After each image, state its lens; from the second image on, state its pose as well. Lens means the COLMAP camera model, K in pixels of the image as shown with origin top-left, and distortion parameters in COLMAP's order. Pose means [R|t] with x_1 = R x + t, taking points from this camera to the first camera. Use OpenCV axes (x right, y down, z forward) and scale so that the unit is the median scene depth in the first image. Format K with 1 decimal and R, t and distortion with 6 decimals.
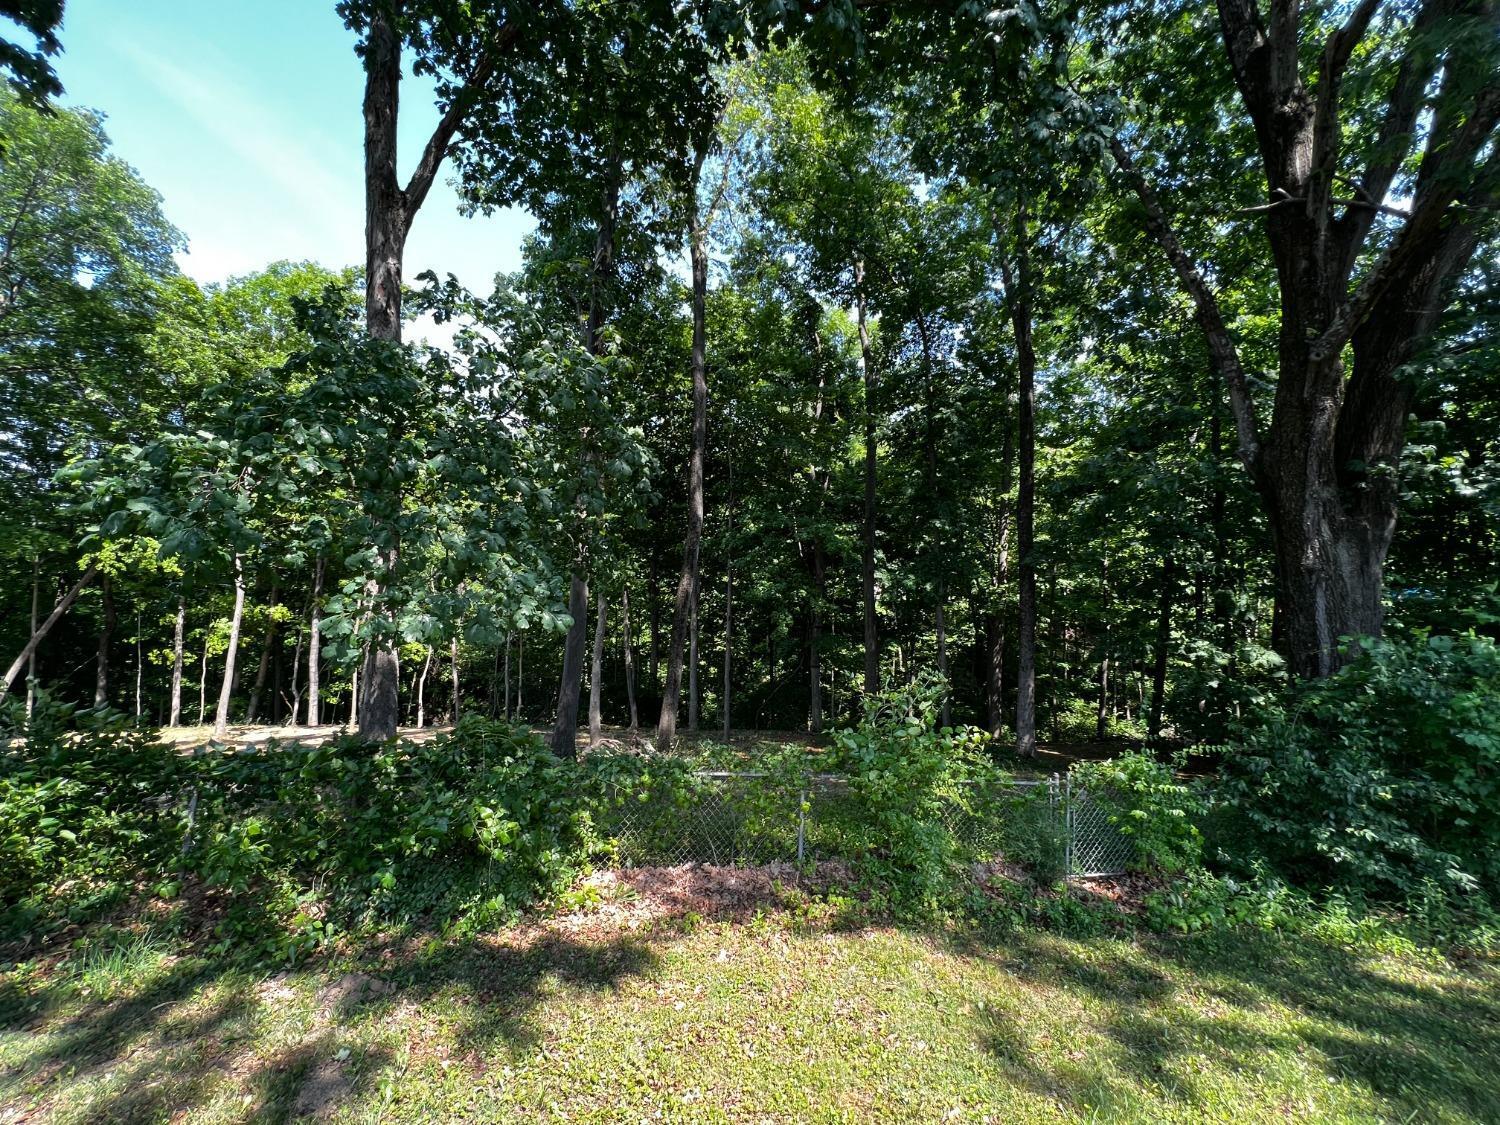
lens RADIAL K [[603.4, 0, 750.0], [0, 603.4, 562.5], [0, 0, 1]] dist [-0.021536, 0.004312]
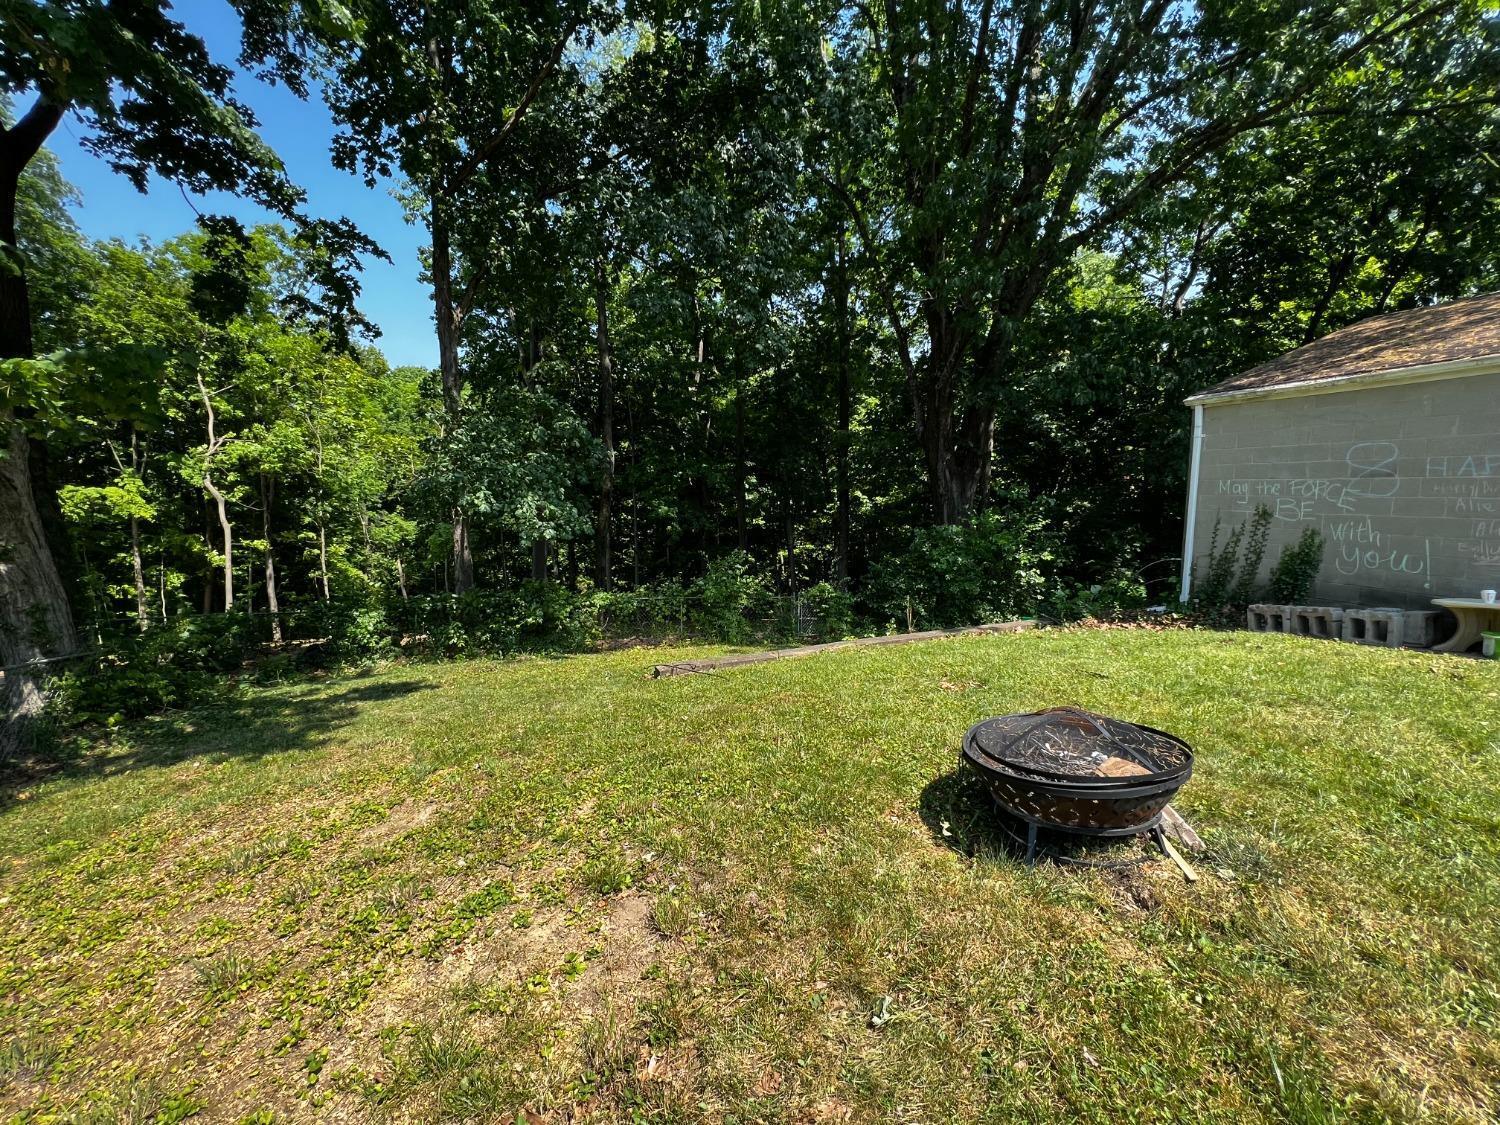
lens RADIAL K [[603.4, 0, 750.0], [0, 603.4, 562.5], [0, 0, 1]] dist [-0.021536, 0.004312]
pose [[0.985835, -0.049174, 0.160348, -0.004349], [0.026536, 0.989742, 0.140379, -0.021573], [-0.165607, -0.134135, 0.977027, -0.305683]]
